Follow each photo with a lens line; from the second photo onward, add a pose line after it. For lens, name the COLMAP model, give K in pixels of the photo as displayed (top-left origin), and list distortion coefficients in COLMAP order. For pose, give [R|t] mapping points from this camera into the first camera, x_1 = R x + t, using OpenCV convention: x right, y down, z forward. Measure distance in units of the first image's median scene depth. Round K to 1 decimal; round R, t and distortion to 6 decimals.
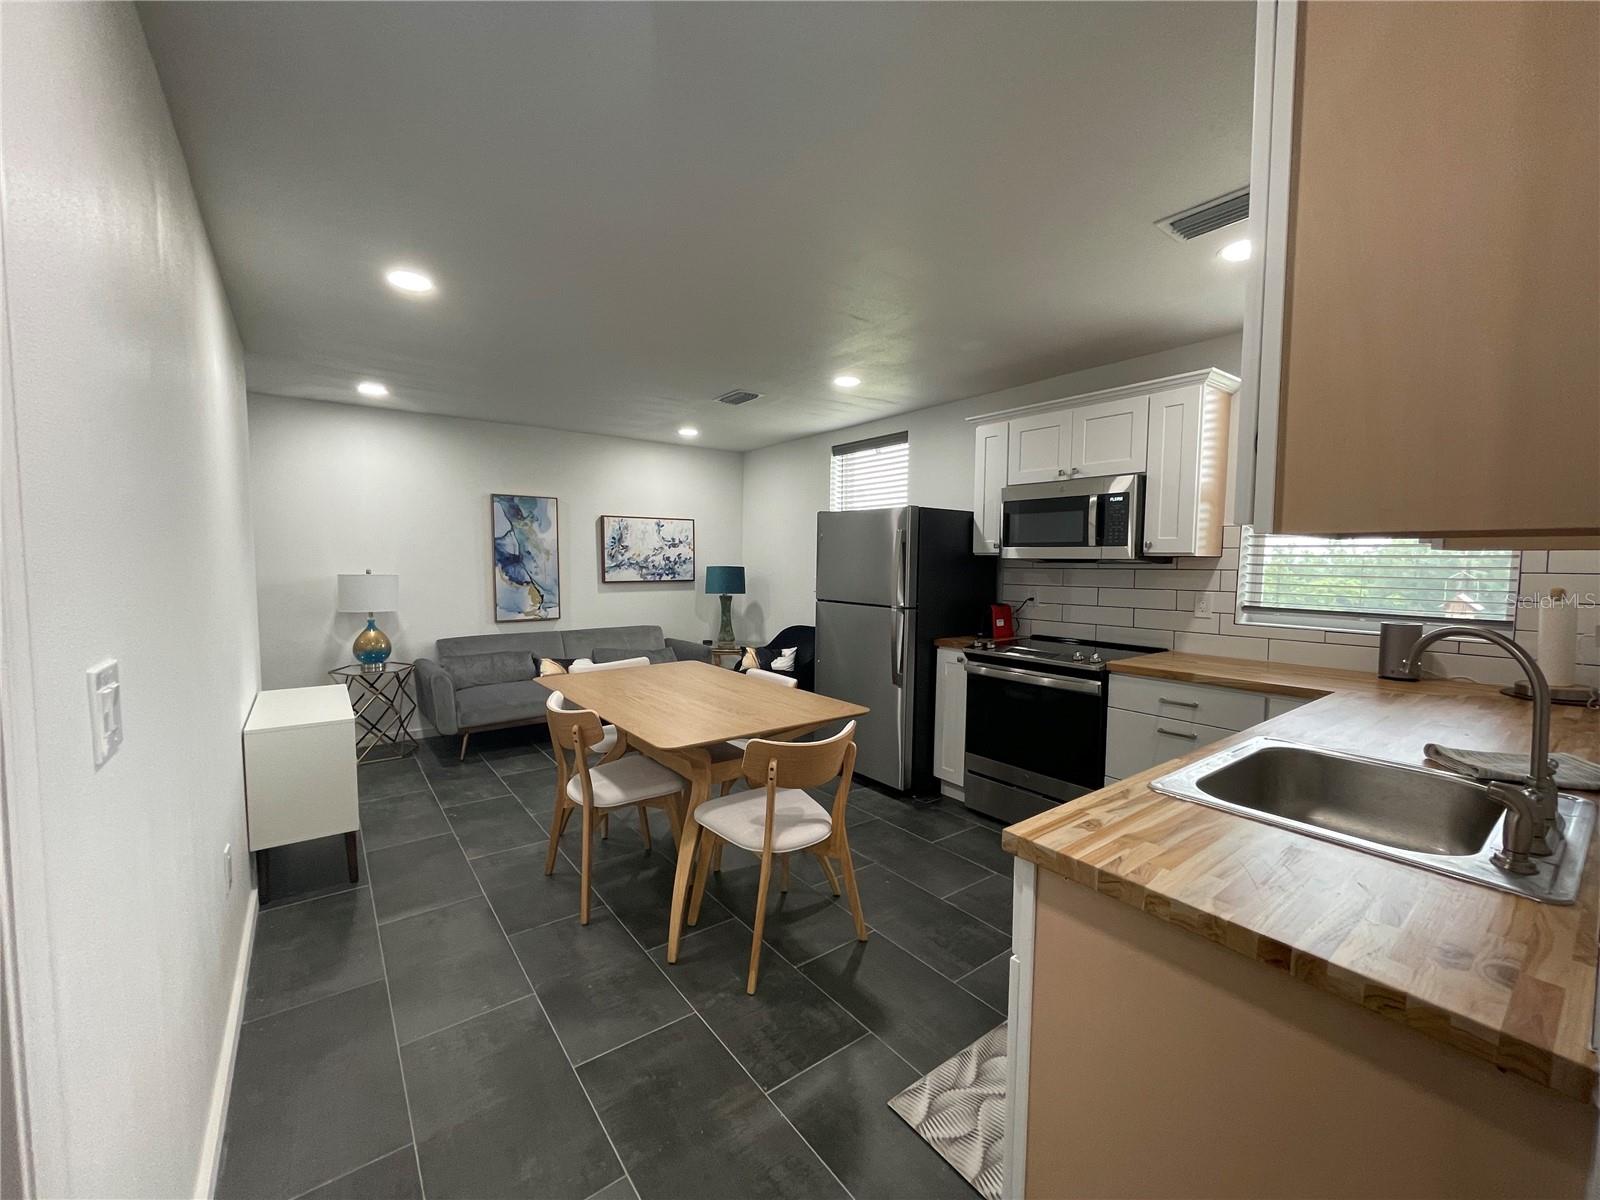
lens RADIAL K [[645.0, 0, 798.2], [0, 645.0, 599.3], [0, 0, 1]] dist [0.000309, -0.001025]
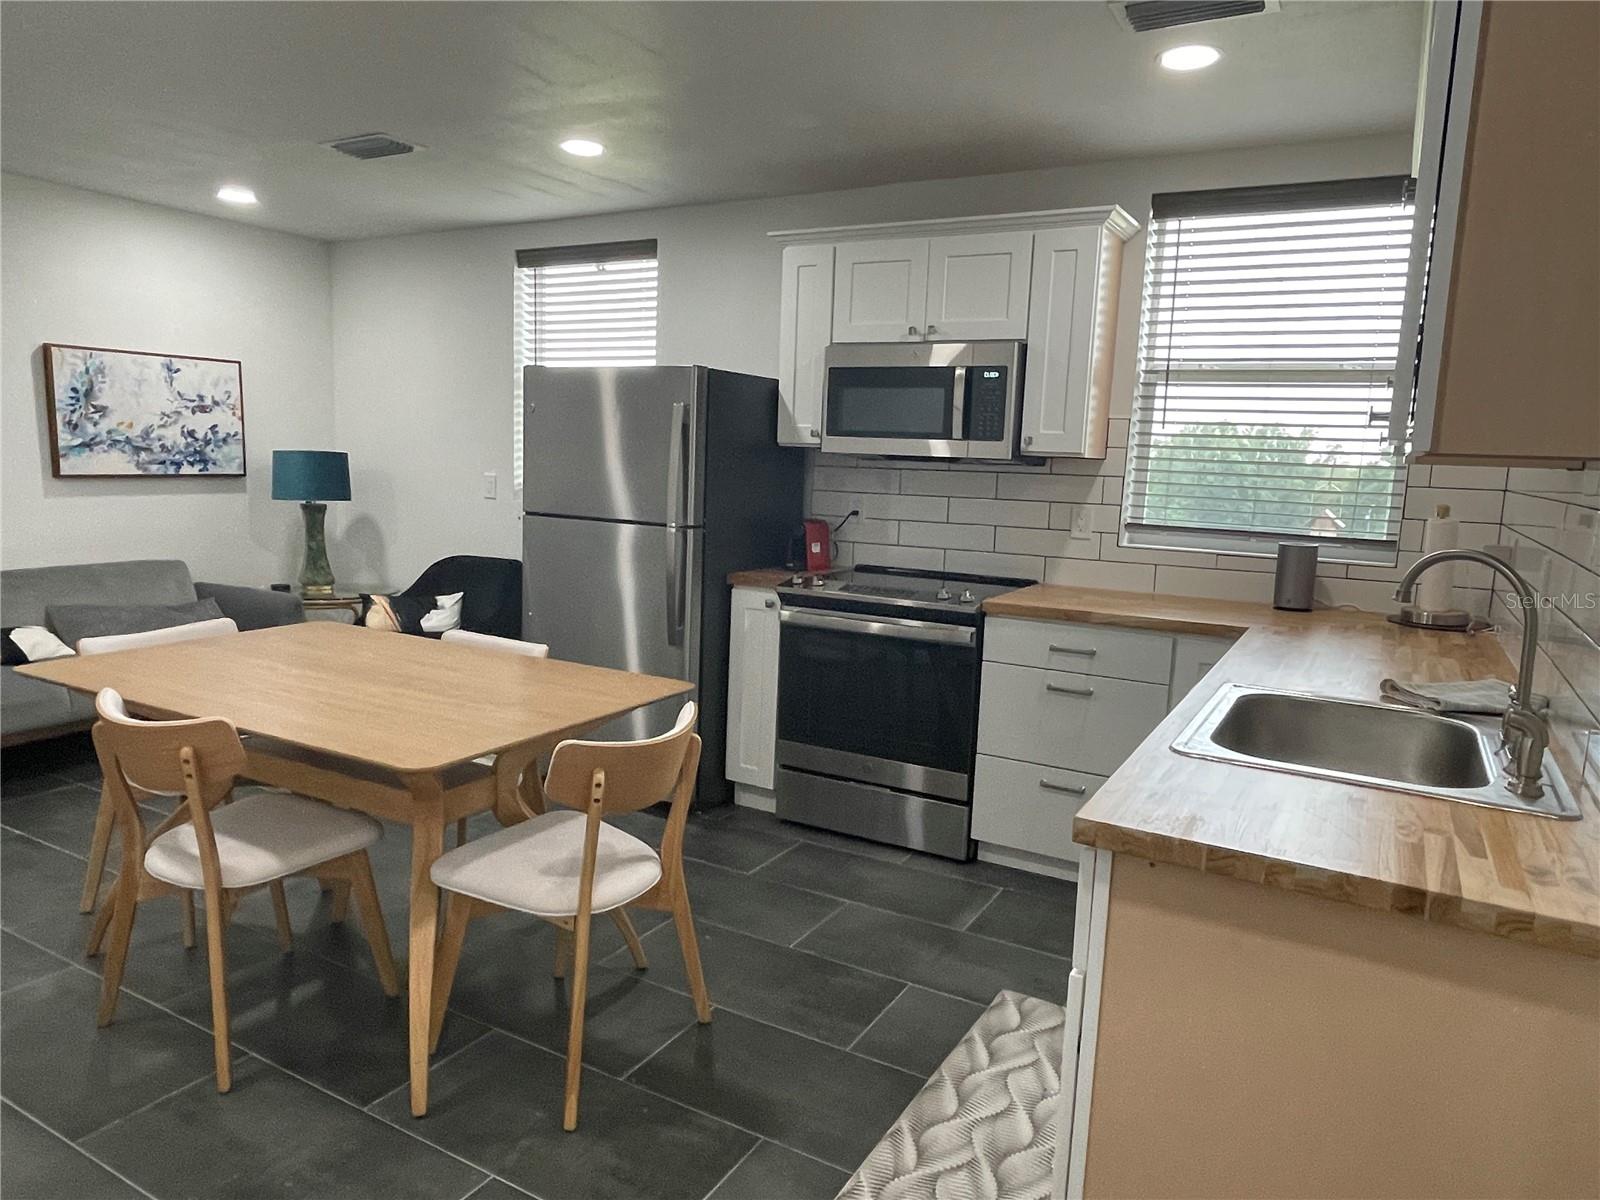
lens RADIAL K [[1048.1, 0, 792.7], [0, 1048.1, 604.3], [0, 0, 1]] dist [0.000140, -0.003487]
pose [[0.916687, -0.032845, 0.398254, -0.190299], [-0.003536, 0.995911, 0.090275, -0.005084], [-0.399591, -0.084163, 0.912822, -0.000764]]
